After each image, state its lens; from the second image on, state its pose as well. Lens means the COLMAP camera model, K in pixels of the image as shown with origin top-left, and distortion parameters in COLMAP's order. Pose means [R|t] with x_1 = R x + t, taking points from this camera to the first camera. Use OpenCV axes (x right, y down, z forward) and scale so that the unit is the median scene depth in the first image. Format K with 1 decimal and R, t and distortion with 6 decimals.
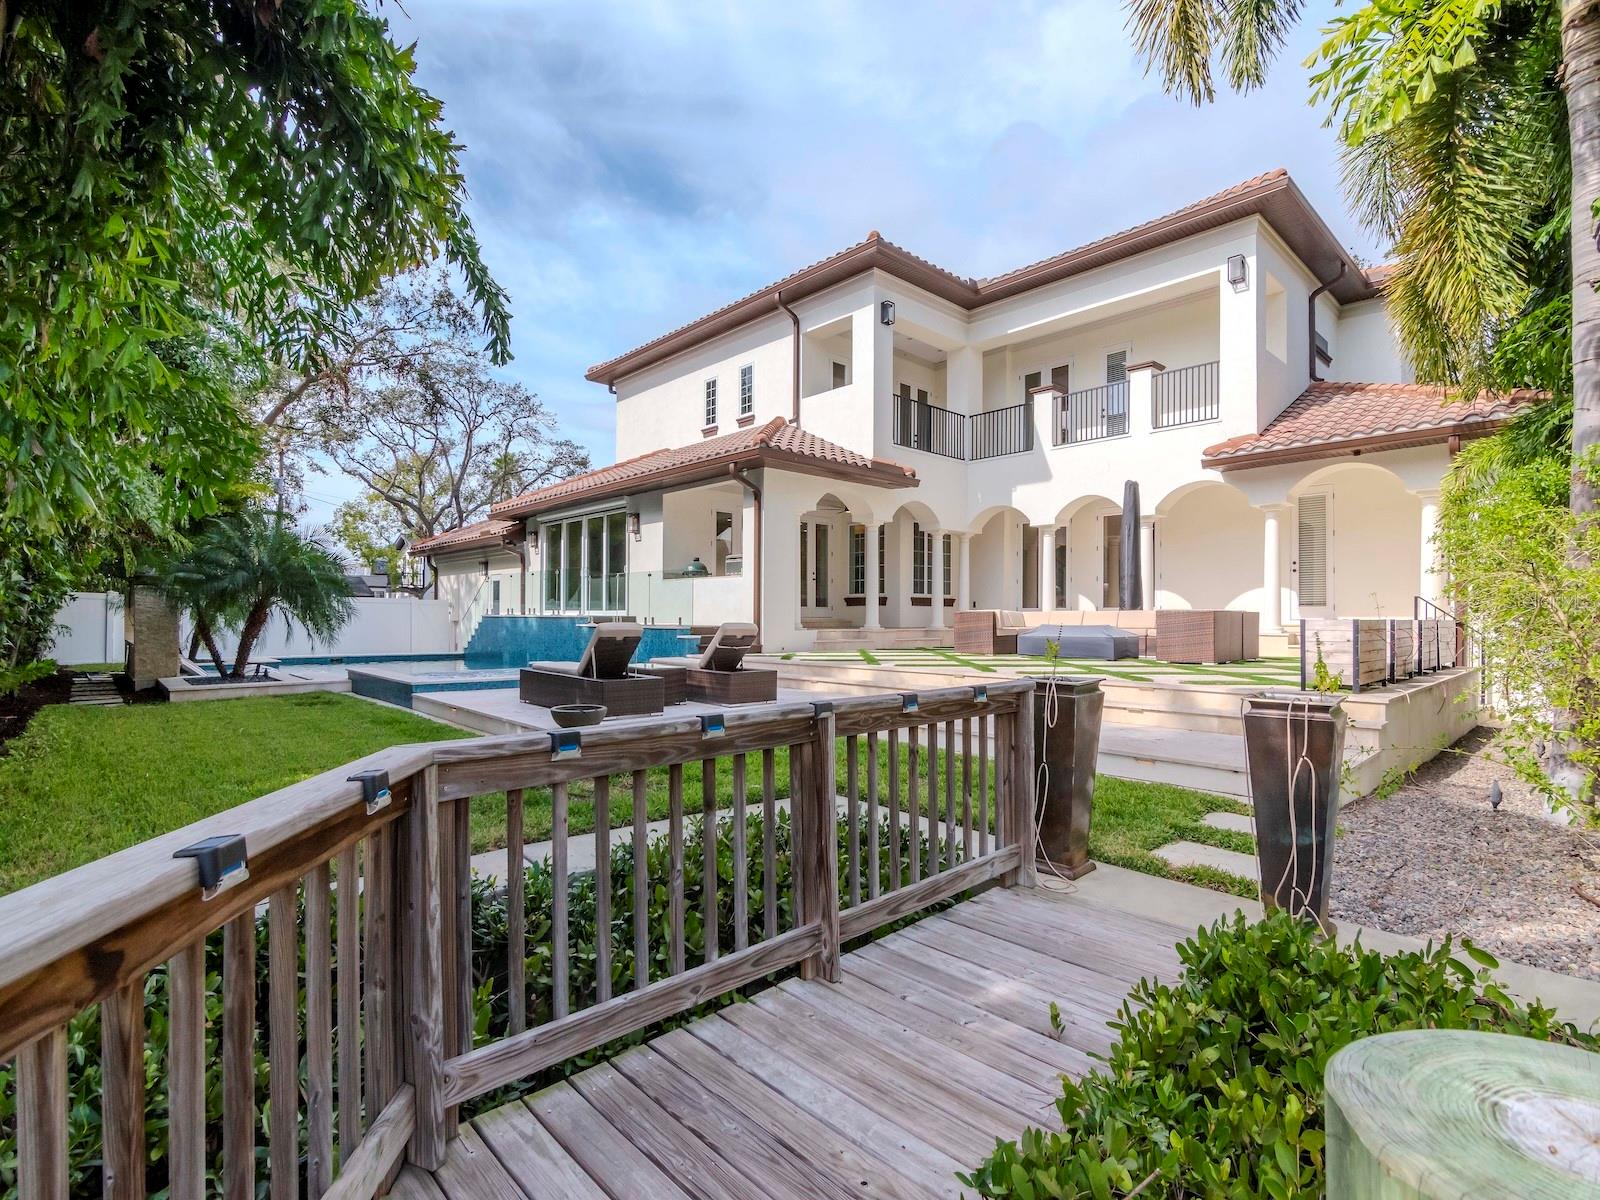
lens RADIAL K [[780.6, 0, 800.0], [0, 780.6, 600.0], [0, 0, 1]] dist [-0.000758, -0.000353]
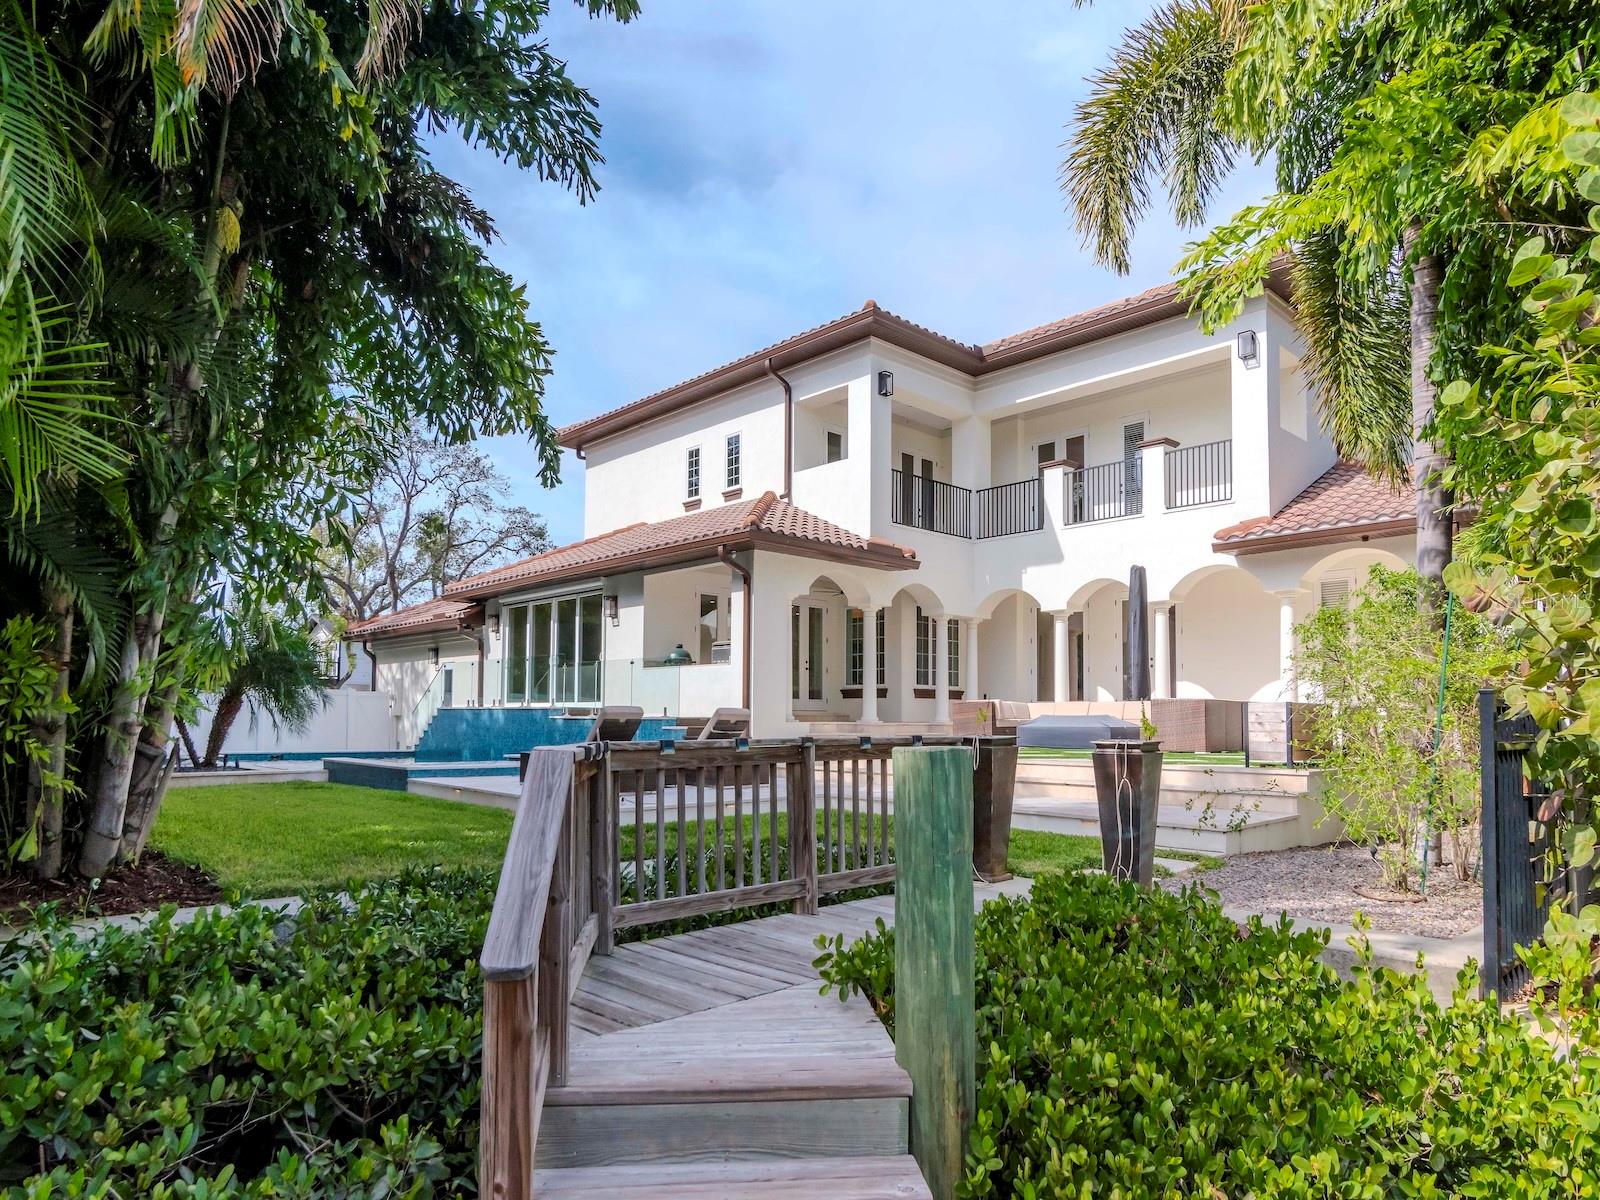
lens RADIAL K [[980.7, 0, 792.9], [0, 980.7, 557.4], [0, 0, 1]] dist [-0.001472, -0.000448]
pose [[0.999993, 0.003320, 0.001892, -0.000717], [-0.003017, 0.989825, -0.142258, 0.007511], [-0.002345, 0.142251, 0.989828, -0.146121]]
